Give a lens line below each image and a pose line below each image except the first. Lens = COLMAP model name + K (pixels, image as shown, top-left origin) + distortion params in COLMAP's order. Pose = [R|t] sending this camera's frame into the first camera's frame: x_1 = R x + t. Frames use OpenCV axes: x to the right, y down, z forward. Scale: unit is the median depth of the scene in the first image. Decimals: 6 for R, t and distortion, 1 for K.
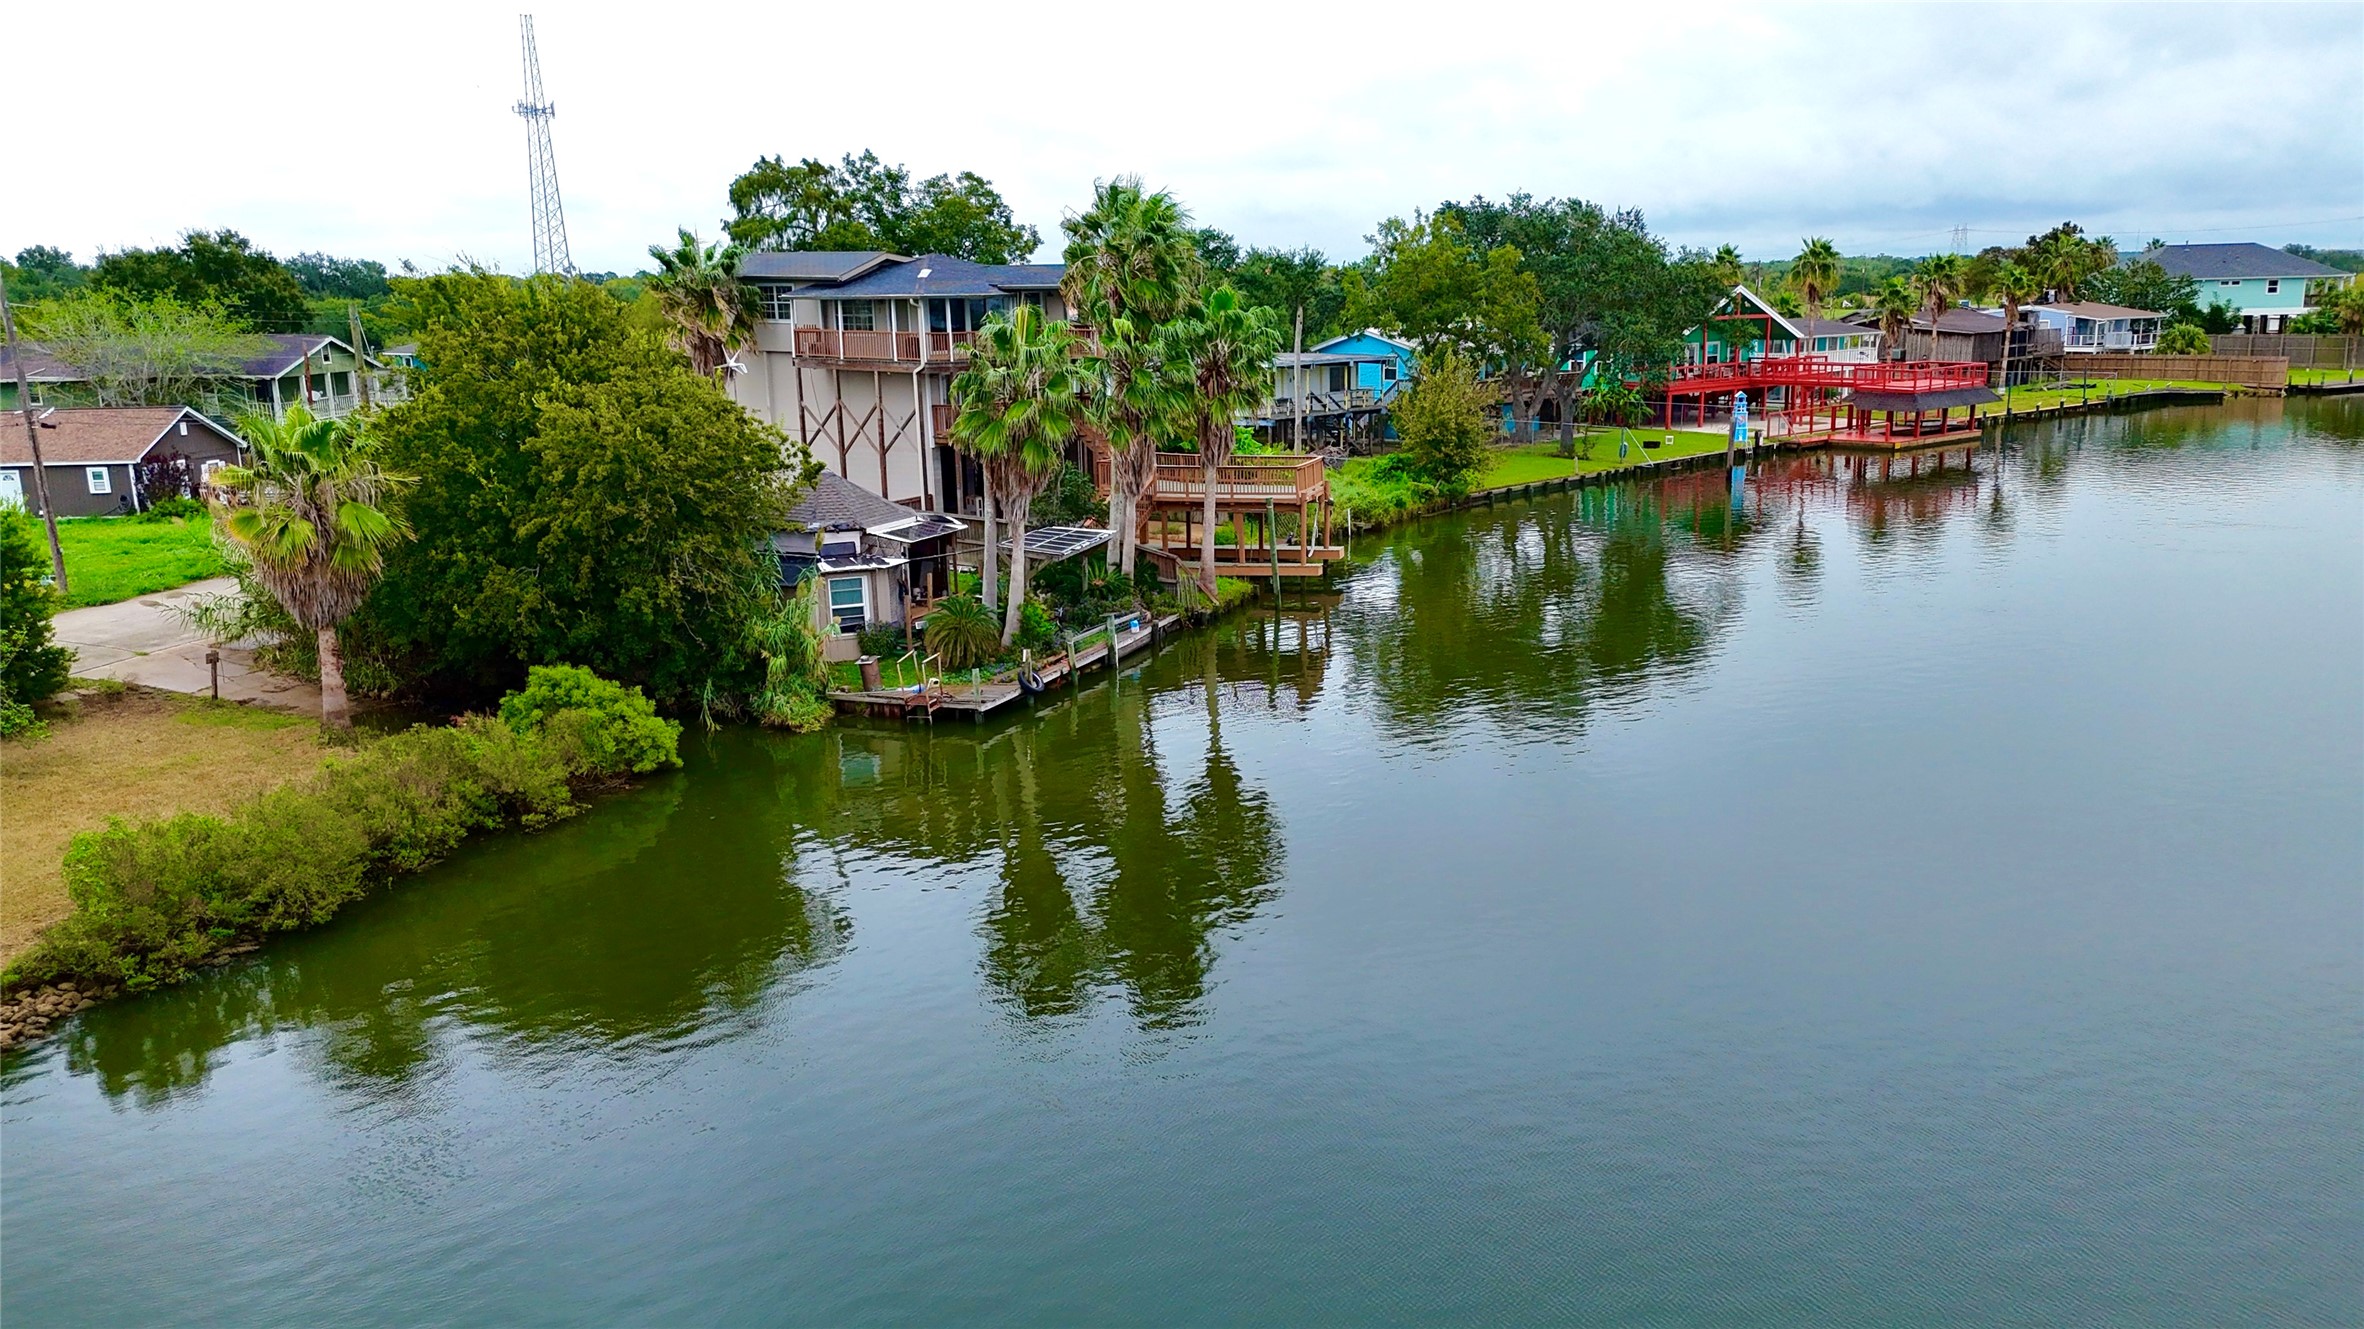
lens RADIAL K [[1708.4, 0, 1181.9], [0, 1708.4, 628.5], [0, 0, 1]] dist [0.005615, 0.001396]
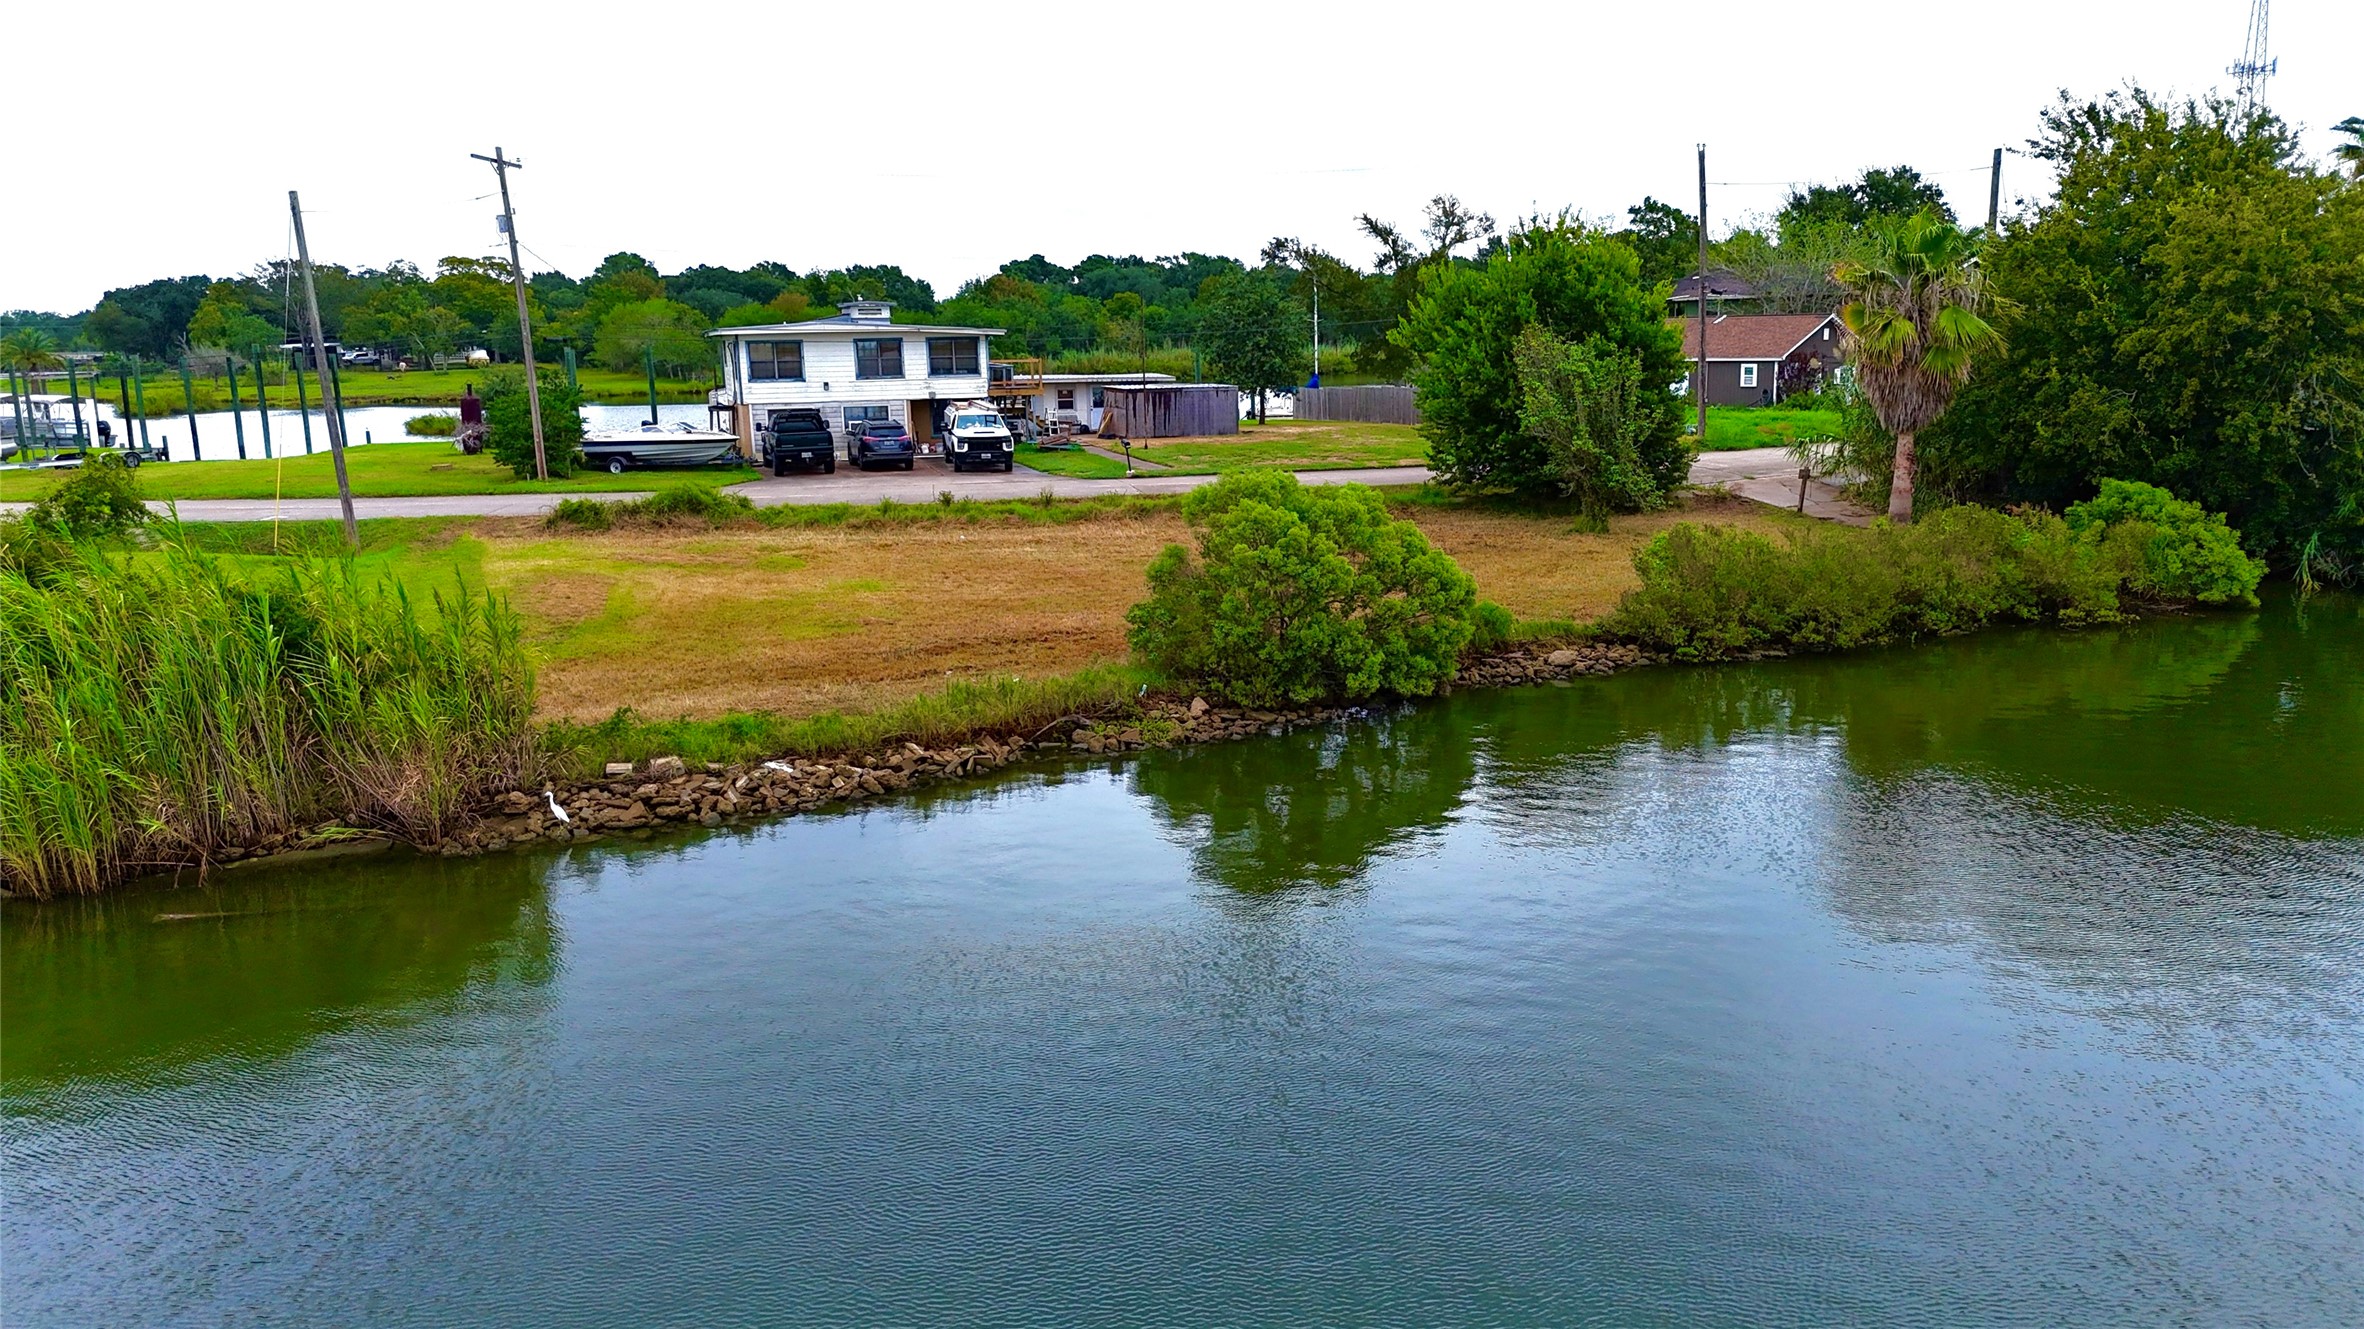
lens RADIAL K [[1632.0, 0, 1182.0], [0, 1632.0, 664.5], [0, 0, 1]] dist [0.099135, -0.113731]
pose [[0.623587, 0.173562, -0.762243, 0.027746], [-0.147119, 0.983676, 0.103625, 0.100197], [0.767786, 0.047521, 0.638942, 0.005801]]
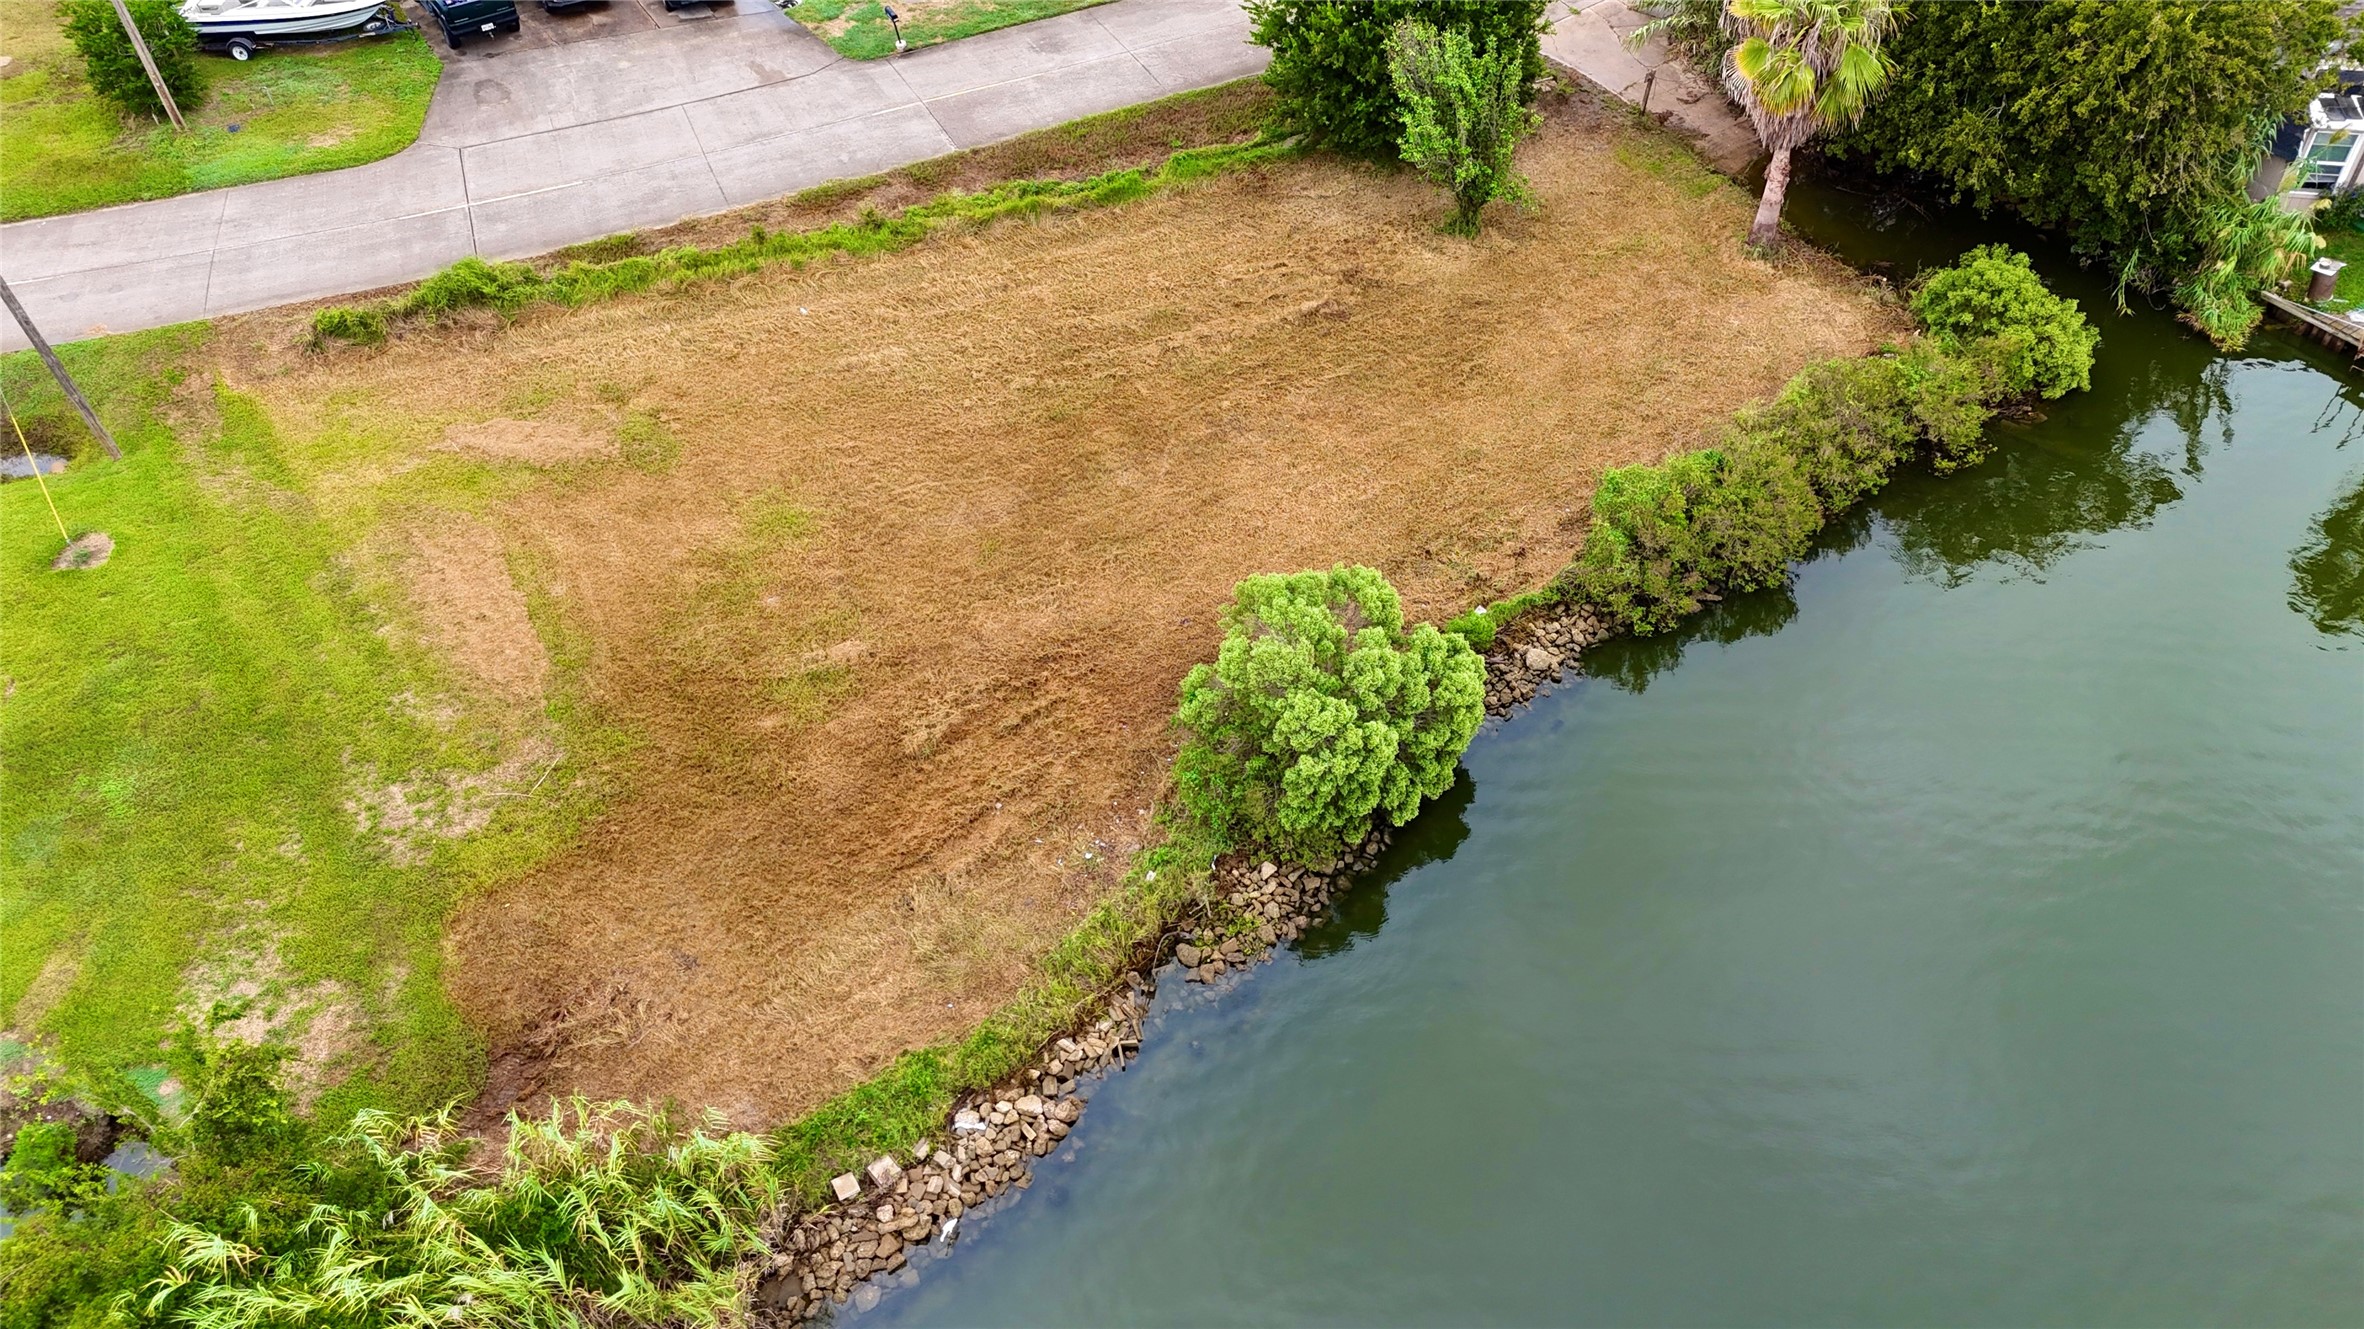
lens RADIAL K [[1632.0, 0, 1182.0], [0, 1632.0, 664.5], [0, 0, 1]] dist [0.099135, -0.113731]
pose [[0.789836, 0.410655, -0.455546, -0.197251], [-0.090938, 0.812959, 0.575177, -0.292896], [0.606539, -0.412869, 0.679448, -0.045354]]
